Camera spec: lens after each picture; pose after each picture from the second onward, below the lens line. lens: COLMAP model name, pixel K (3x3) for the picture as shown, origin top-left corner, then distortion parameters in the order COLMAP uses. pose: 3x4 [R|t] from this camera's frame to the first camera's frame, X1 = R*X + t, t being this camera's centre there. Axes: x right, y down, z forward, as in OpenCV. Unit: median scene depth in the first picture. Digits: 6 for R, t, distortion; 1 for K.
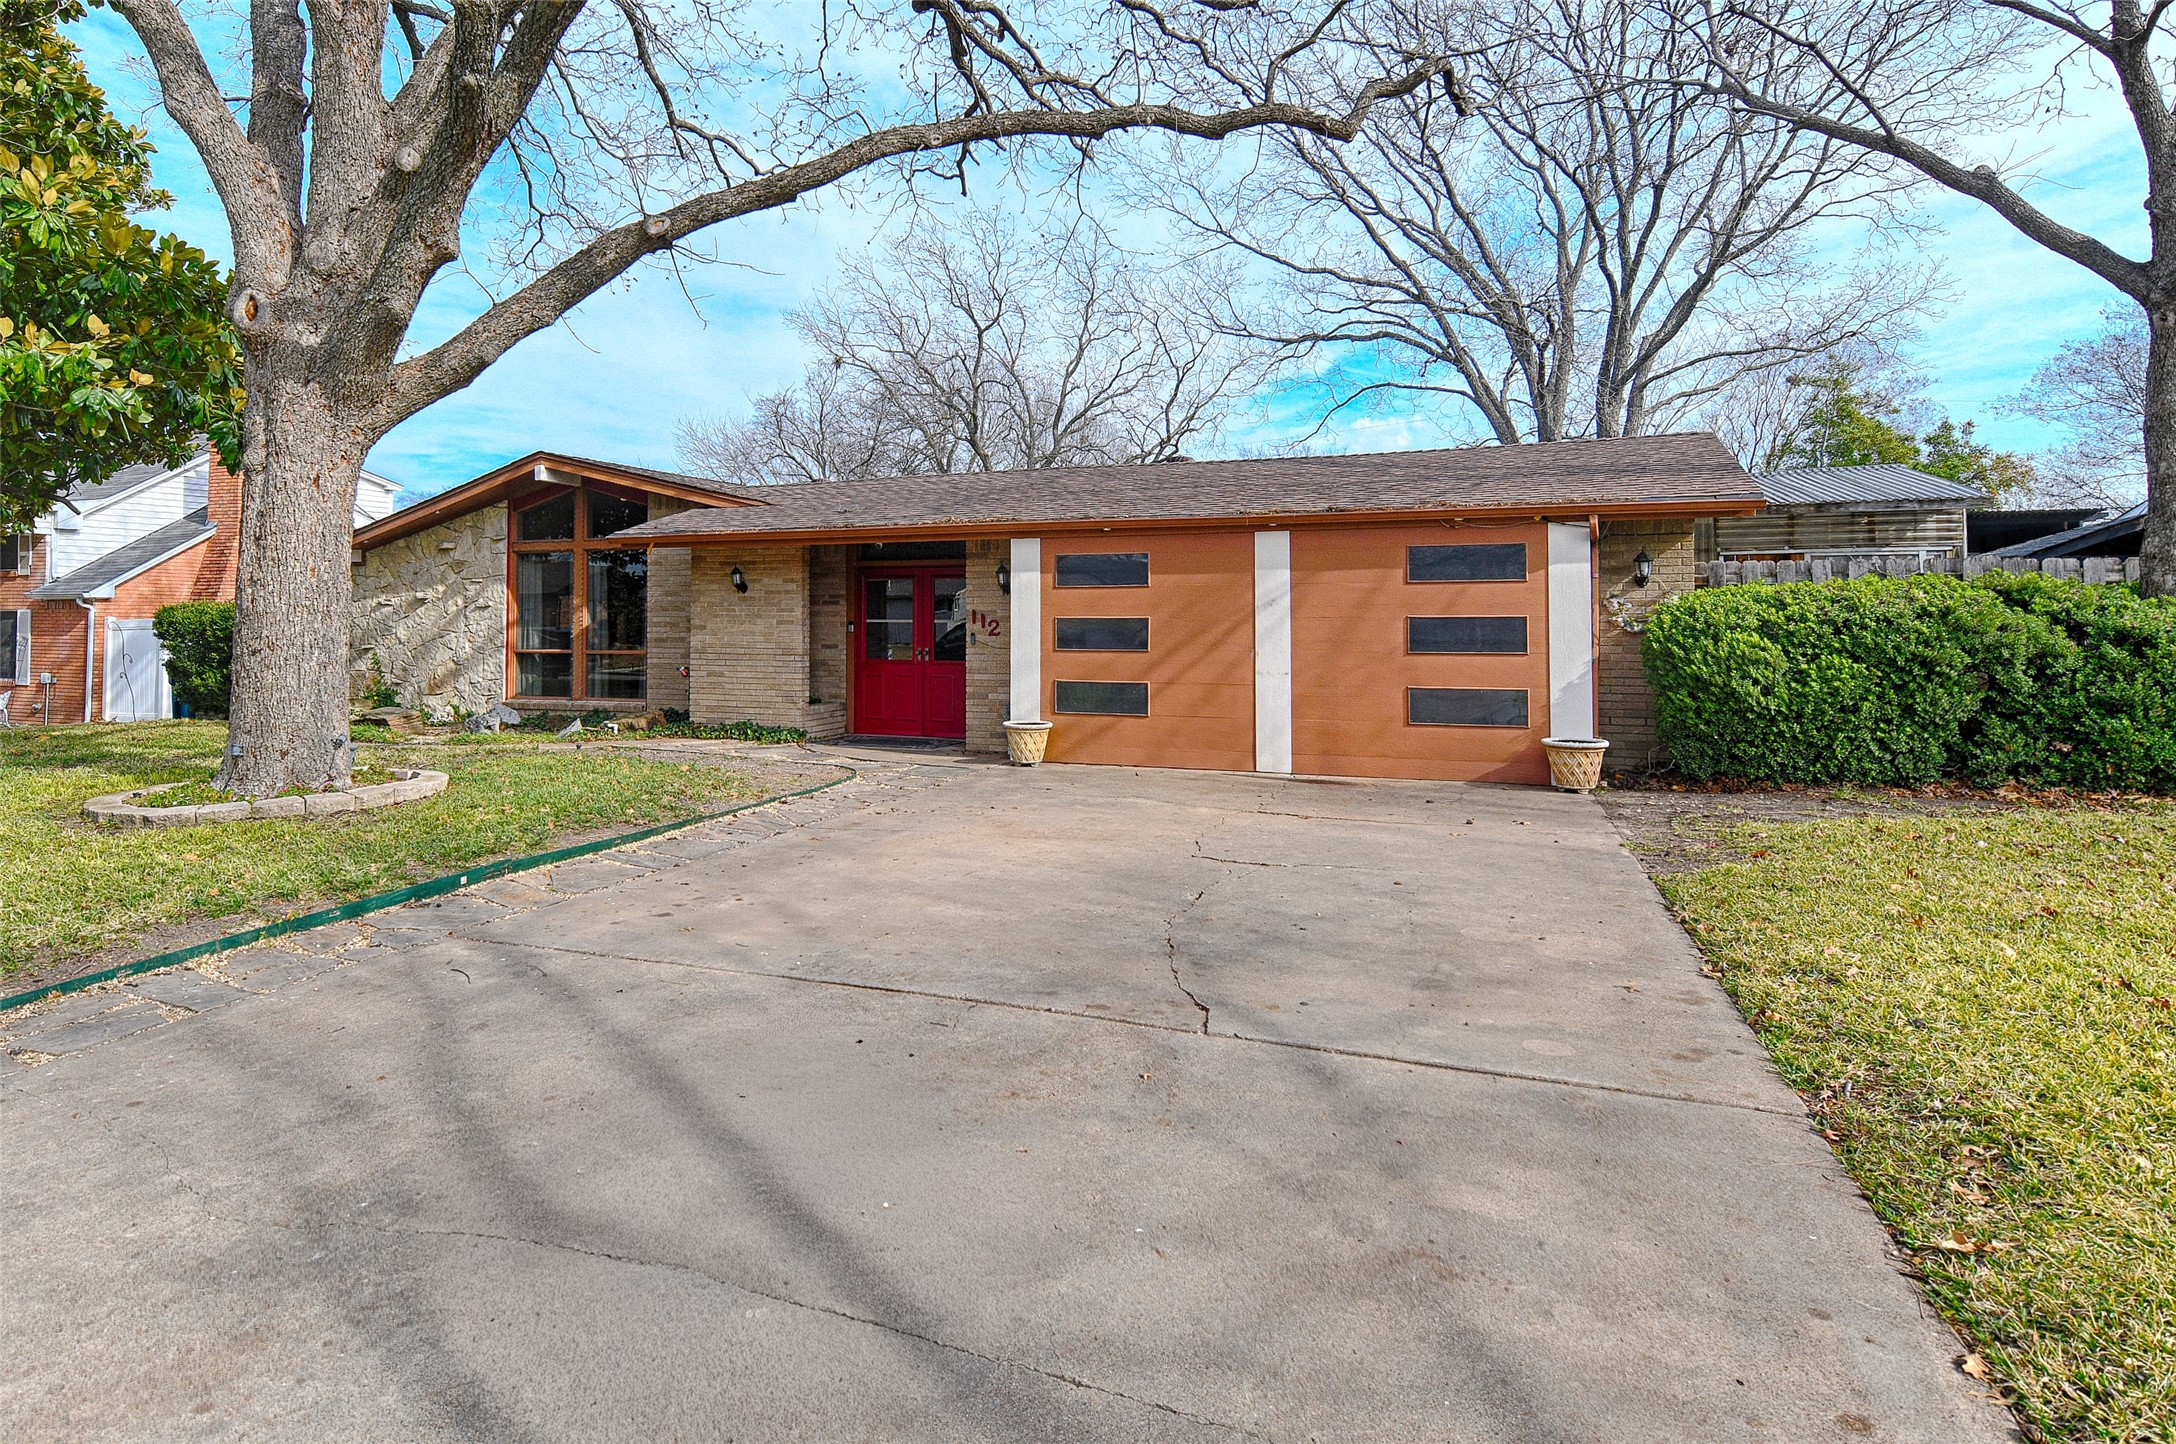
lens RADIAL K [[828.9, 0, 1071.8], [0, 828.9, 725.9], [0, 0, 1]] dist [0.004494, -0.000220]
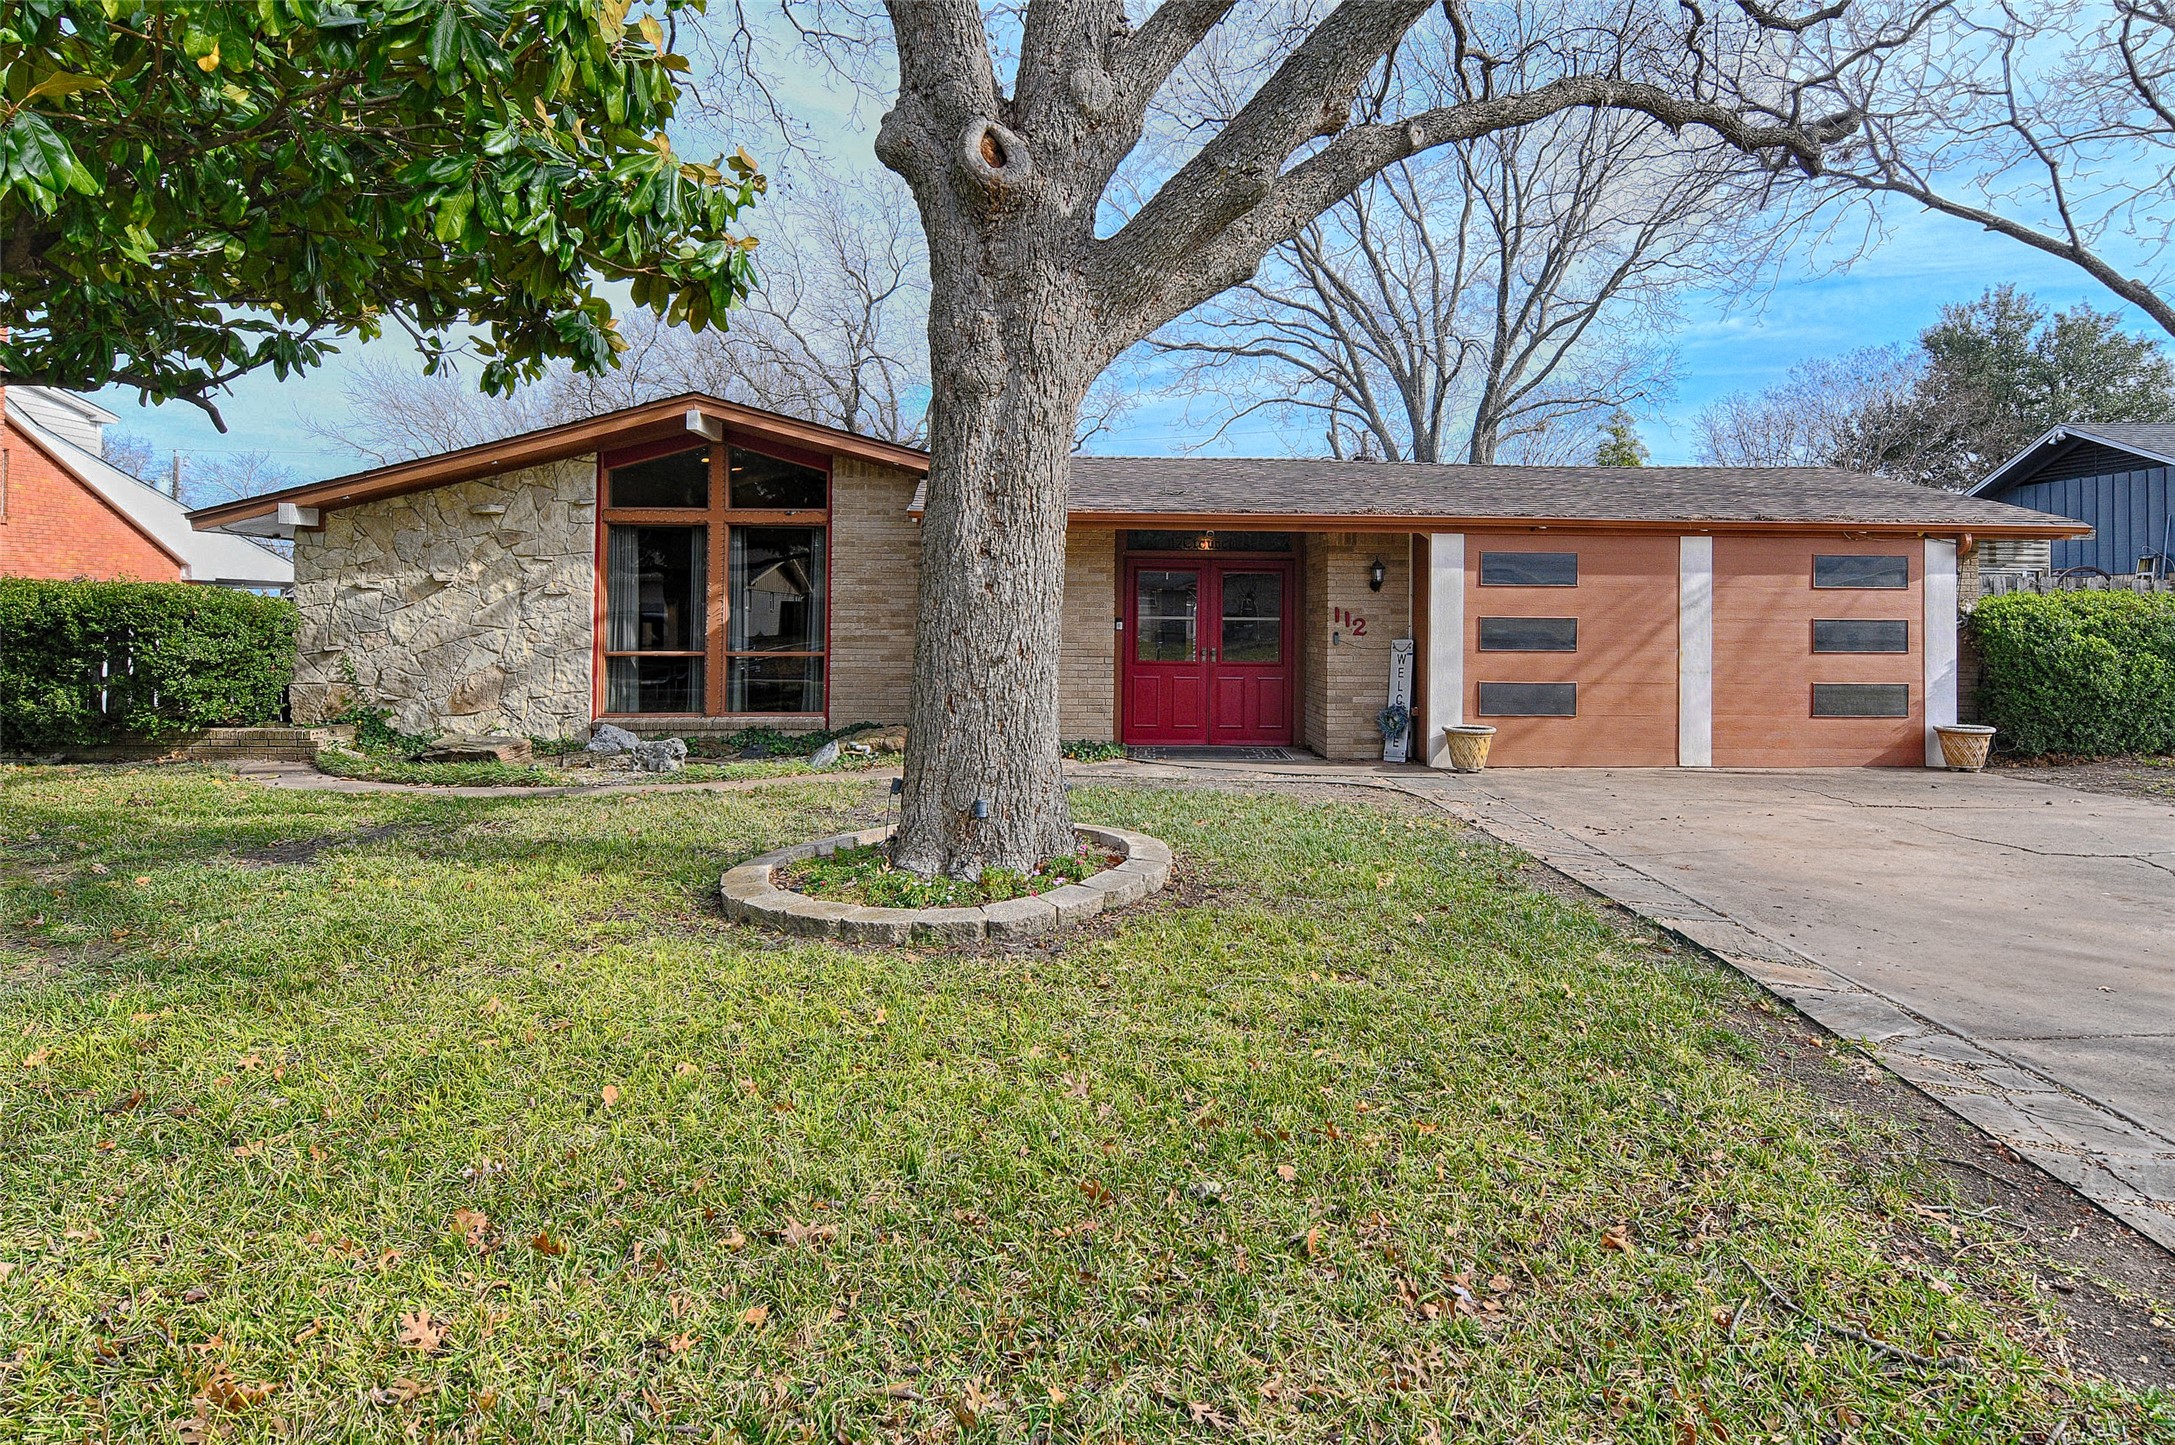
lens RADIAL K [[828.5, 0, 1086.2], [0, 828.5, 716.3], [0, 0, 1]] dist [0.004494, -0.000220]
pose [[0.948745, -0.029475, 0.314666, -0.681030], [0.031892, 0.999488, -0.002533, -0.024533], [-0.314430, 0.012439, 0.949199, 0.208211]]
